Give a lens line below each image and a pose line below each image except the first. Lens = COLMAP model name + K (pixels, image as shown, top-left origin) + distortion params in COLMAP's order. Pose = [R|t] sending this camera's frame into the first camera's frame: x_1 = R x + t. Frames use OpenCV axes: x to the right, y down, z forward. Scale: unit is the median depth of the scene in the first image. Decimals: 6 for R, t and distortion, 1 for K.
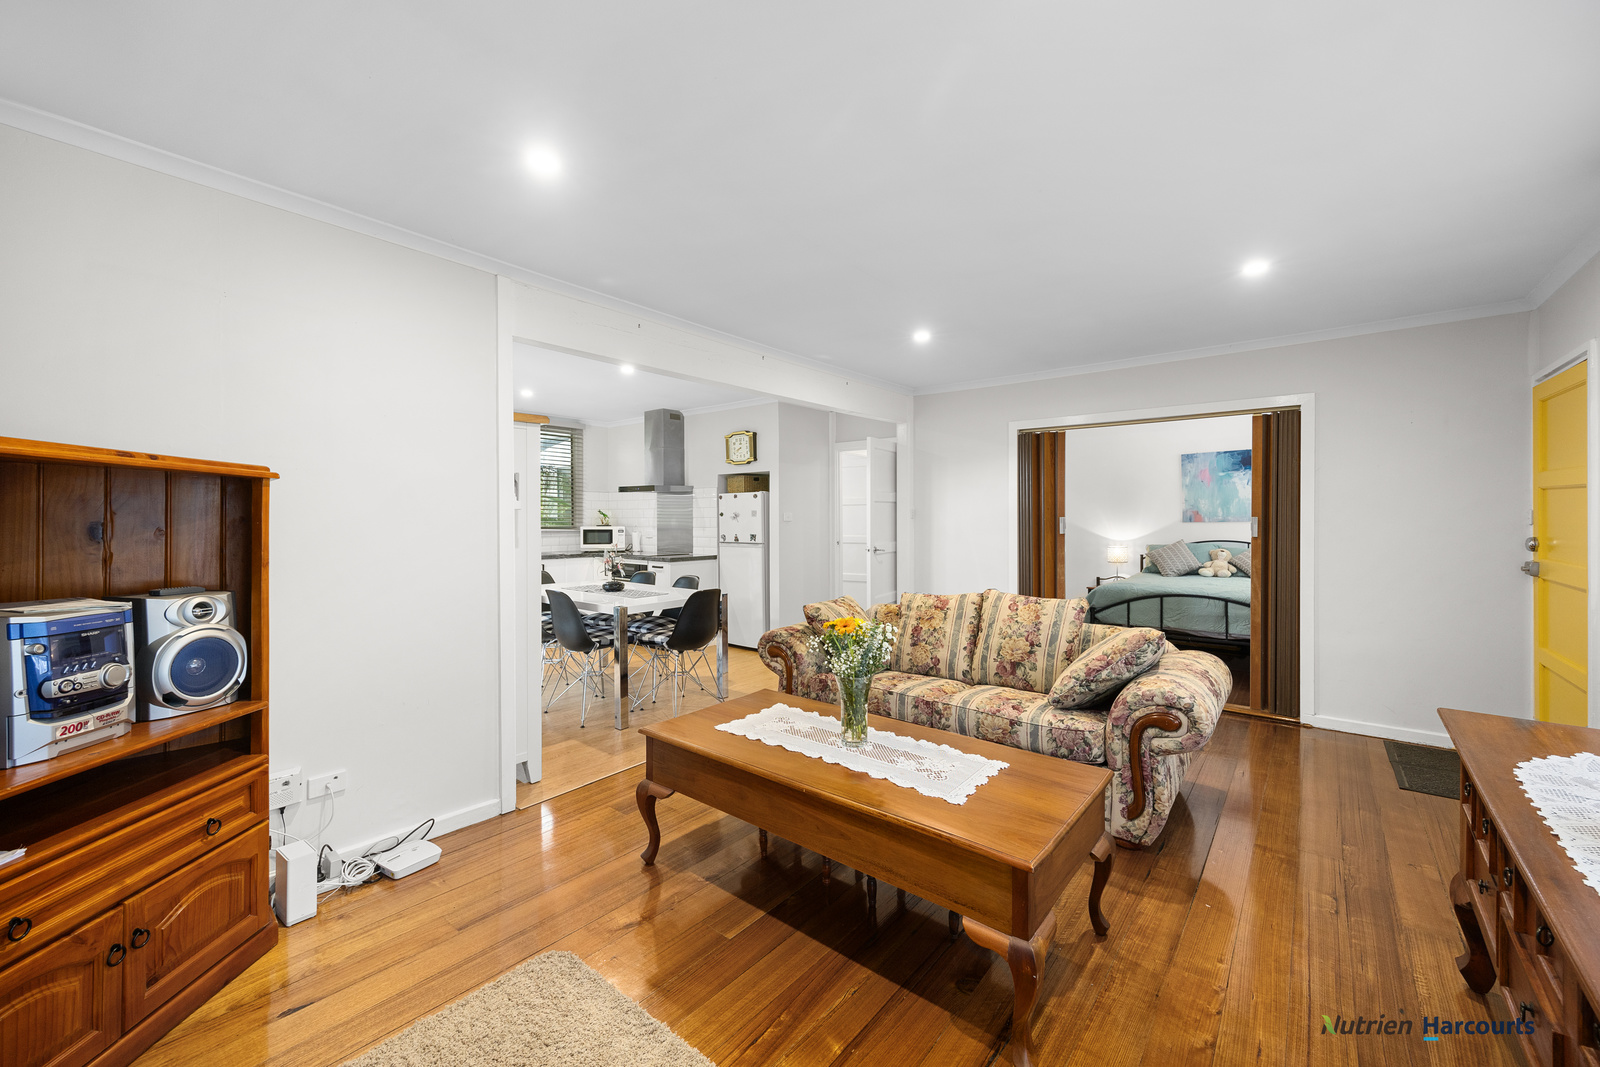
lens RADIAL K [[635.5, 0, 797.4], [0, 635.5, 522.8], [0, 0, 1]] dist [0.001266, -0.000002]
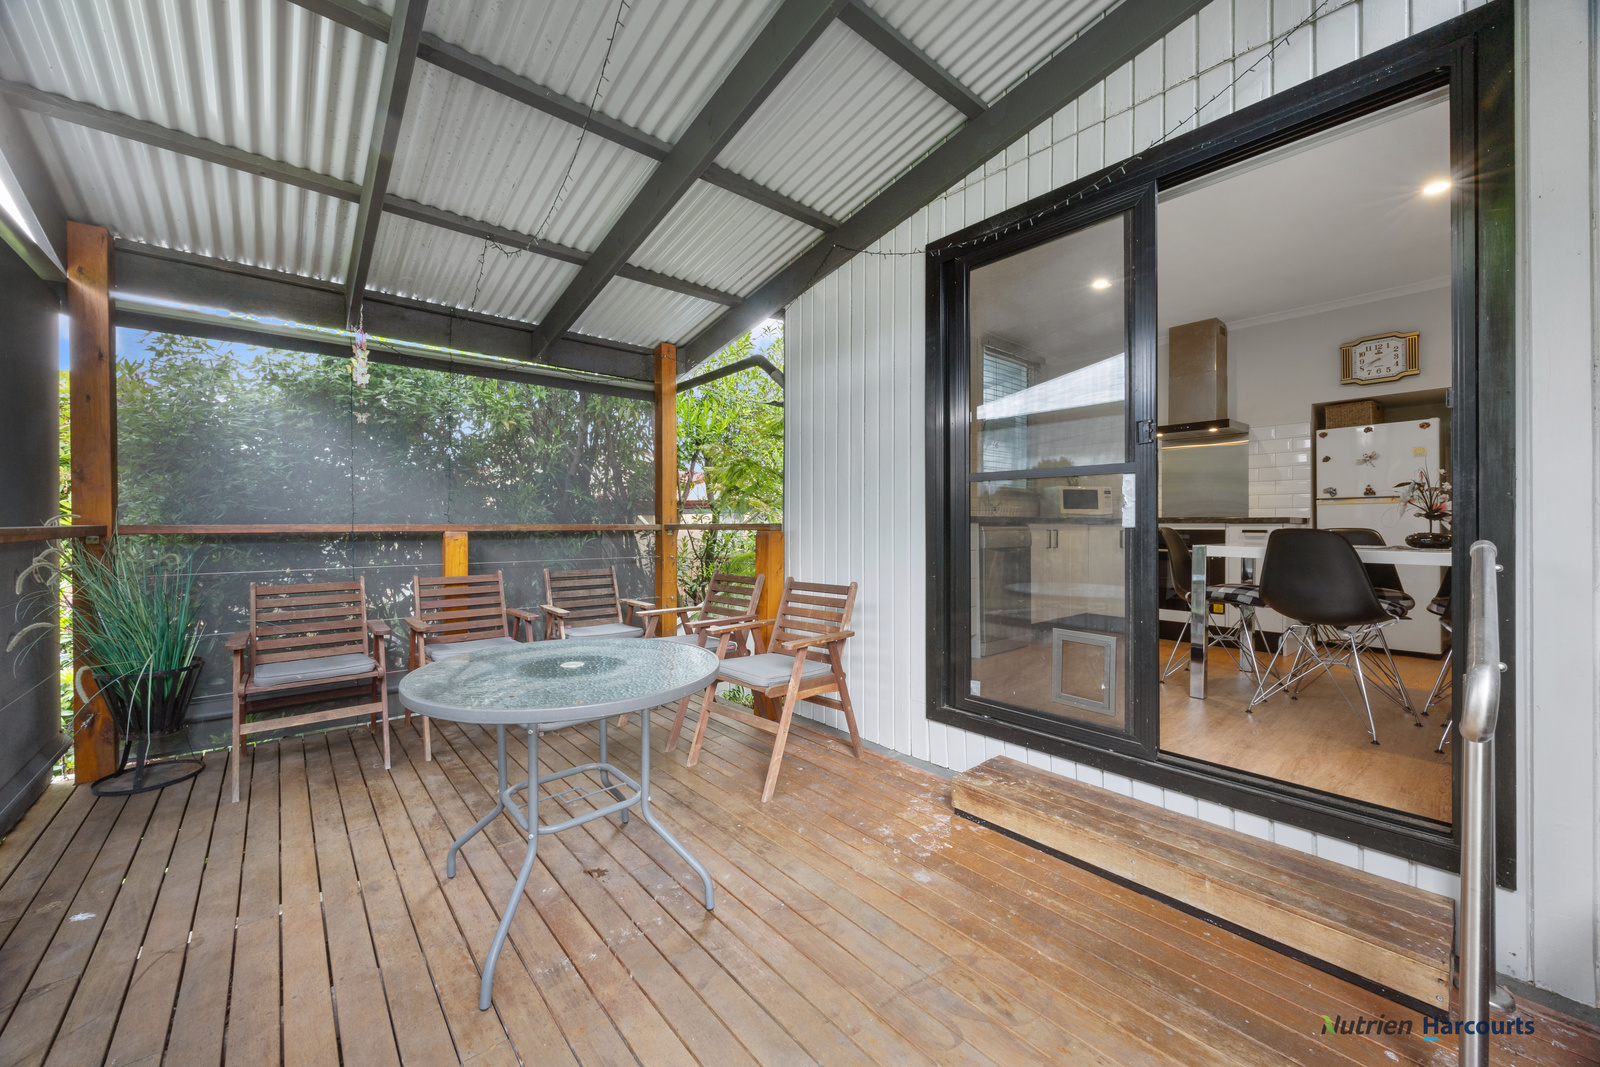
lens RADIAL K [[611.6, 0, 794.7], [0, 611.6, 524.1], [0, 0, 1]] dist [-0.005596, 0.000291]
pose [[0.984066, 0.000025, -0.177804, -1.087920], [-0.002133, 0.999930, -0.011666, 0.127573], [0.177791, 0.011859, 0.983997, 0.445000]]
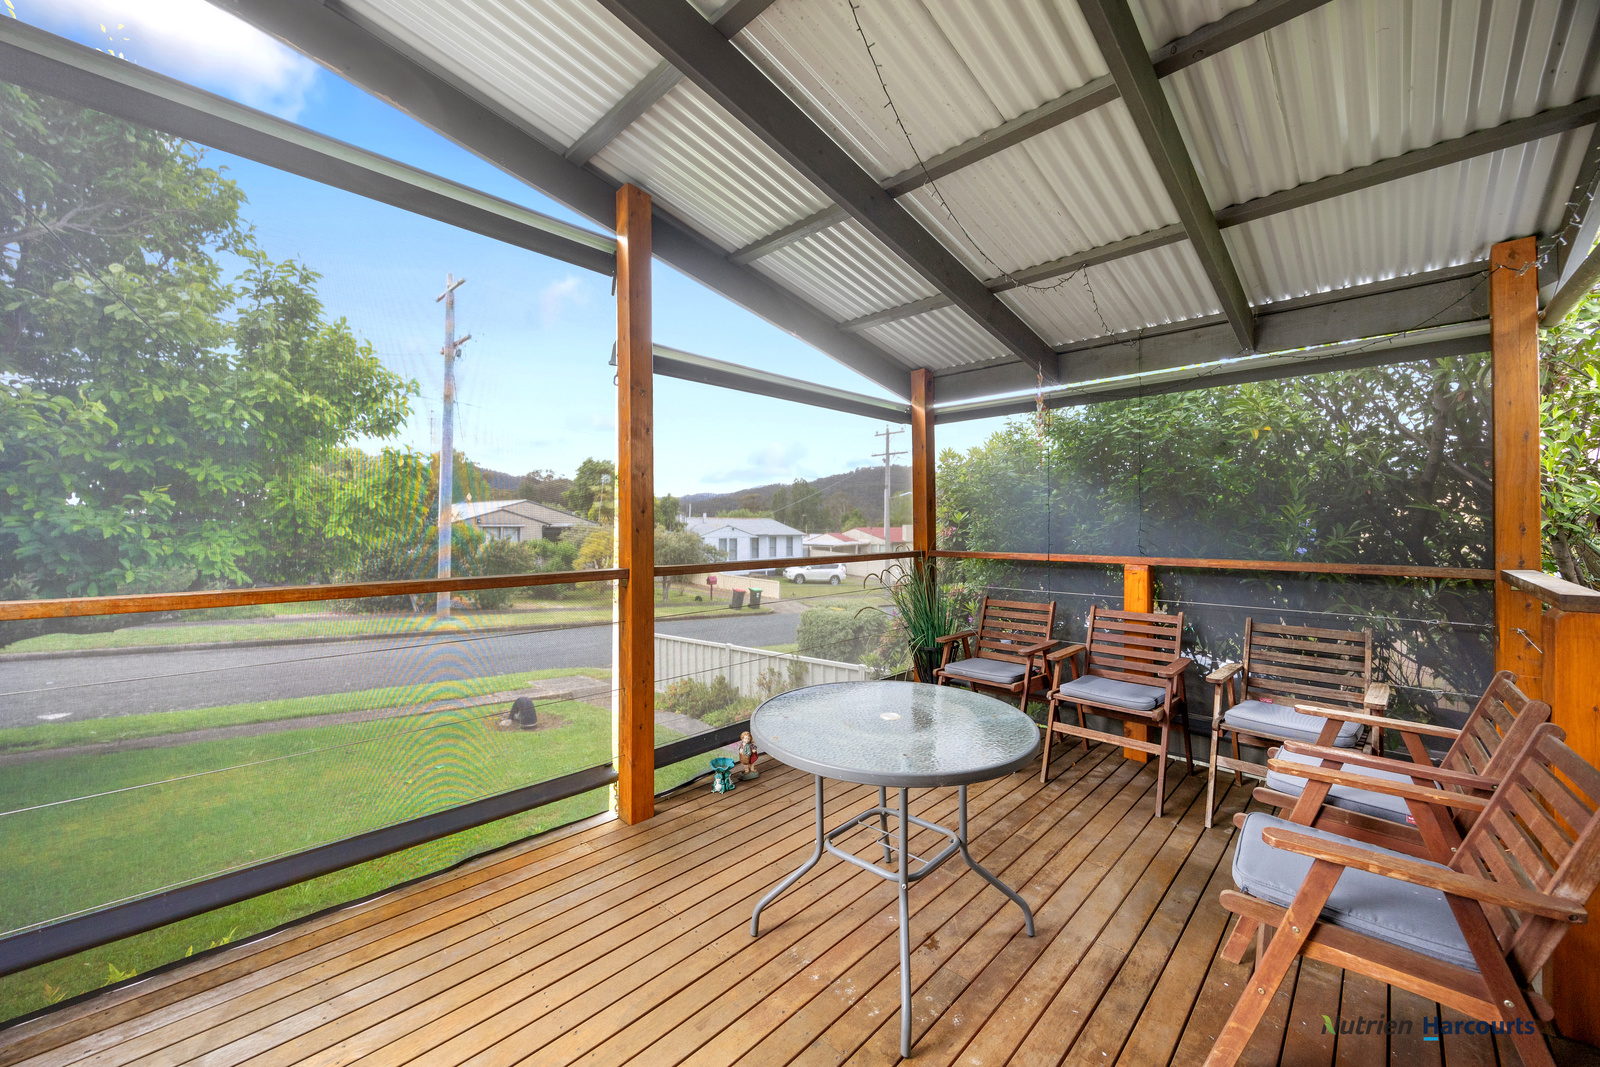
lens RADIAL K [[611.6, 0, 800.5], [0, 611.6, 519.4], [0, 0, 1]] dist [-0.005596, 0.000291]
pose [[-0.093325, -0.006828, -0.995612, -0.792089], [-0.014012, 0.999886, -0.005544, 0.066371], [0.995537, 0.013433, -0.093410, 0.934155]]
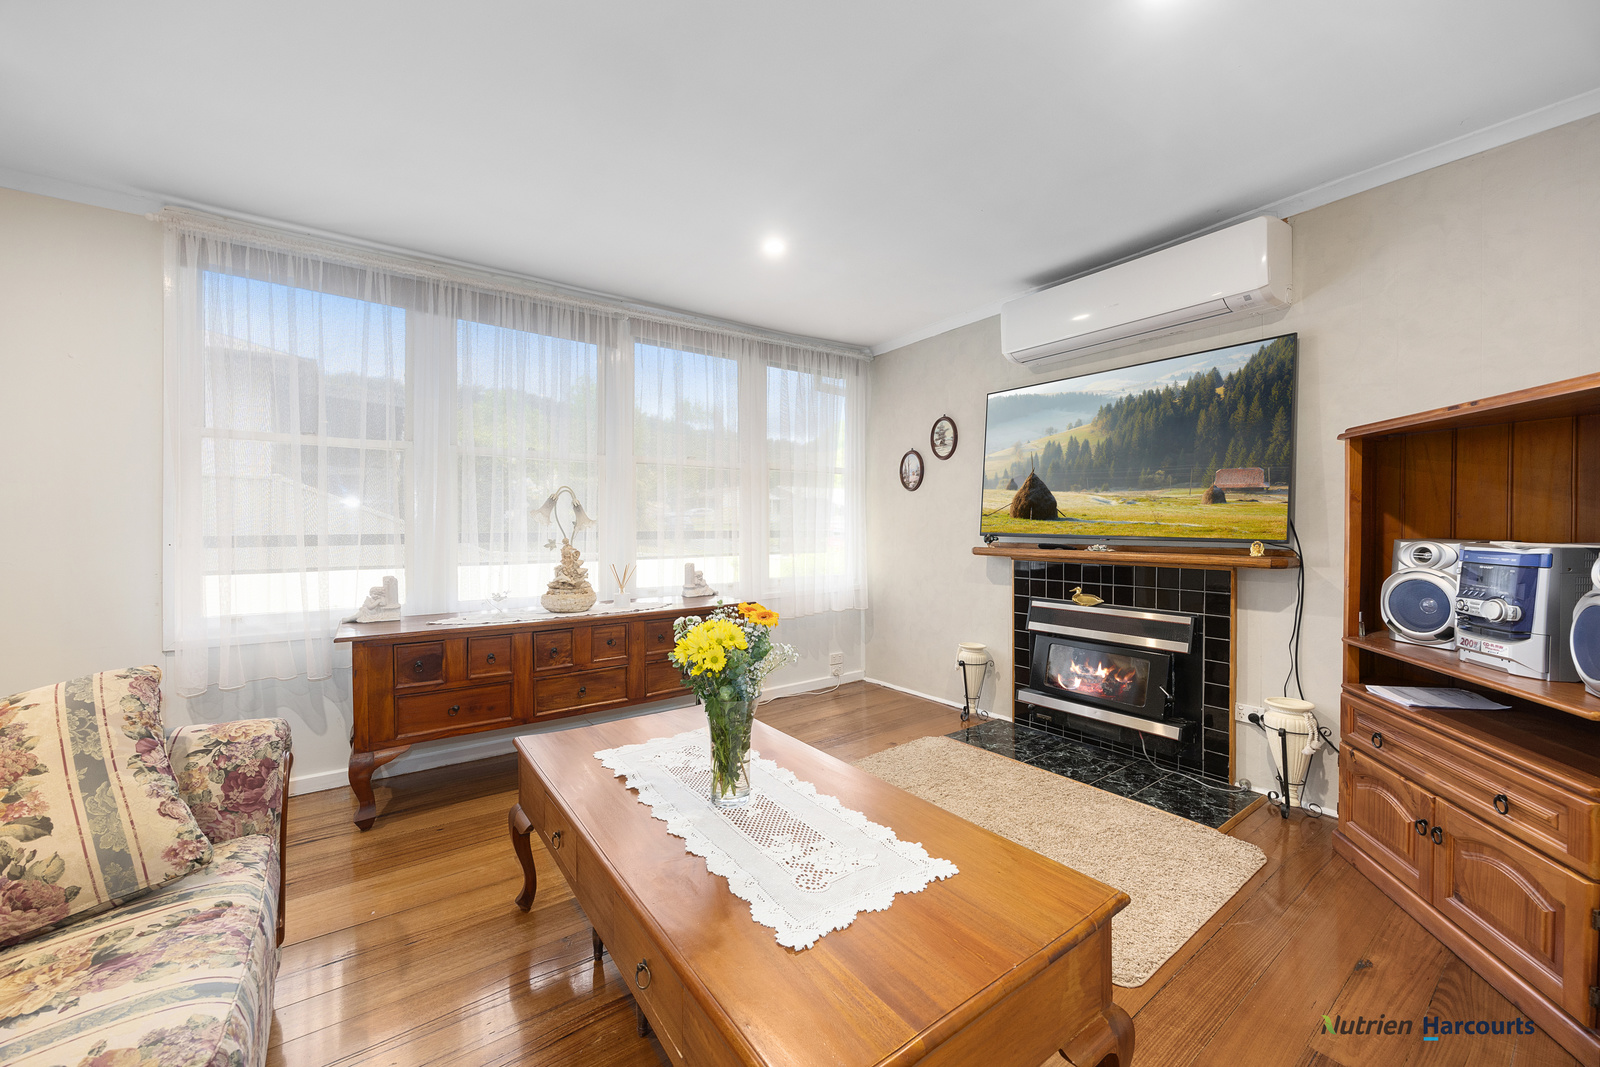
lens RADIAL K [[611.6, 0, 793.4], [0, 611.6, 524.7], [0, 0, 1]] dist [-0.005596, 0.000291]
pose [[-0.965143, 0.005039, 0.261673, -0.095204], [0.005991, 0.999978, 0.002840, 0.039091], [-0.261653, 0.004308, -0.965152, 1.074217]]
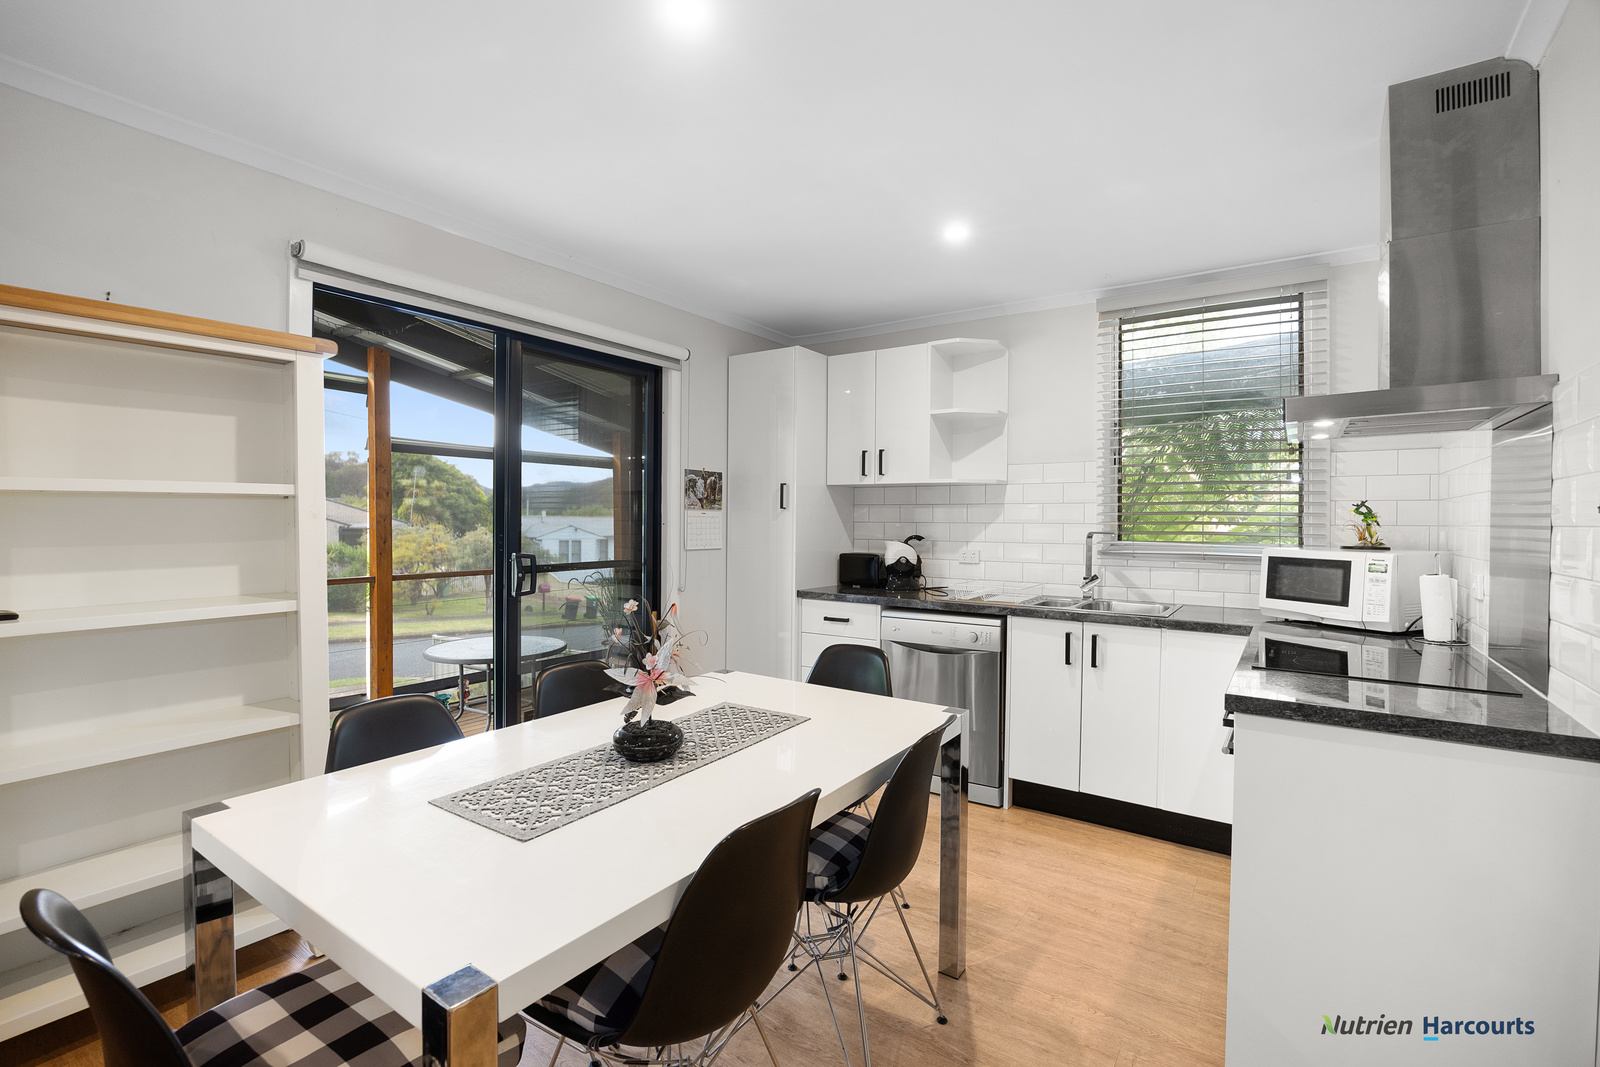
lens RADIAL K [[724.6, 0, 805.7], [0, 724.6, 530.6], [0, 0, 1]] dist [-0.021324, 0.000611]
pose [[0.078443, 0.014423, -0.996814, 0.096821], [-0.017415, 0.999763, 0.013096, -0.009587], [0.996766, 0.016332, 0.078675, 1.464789]]
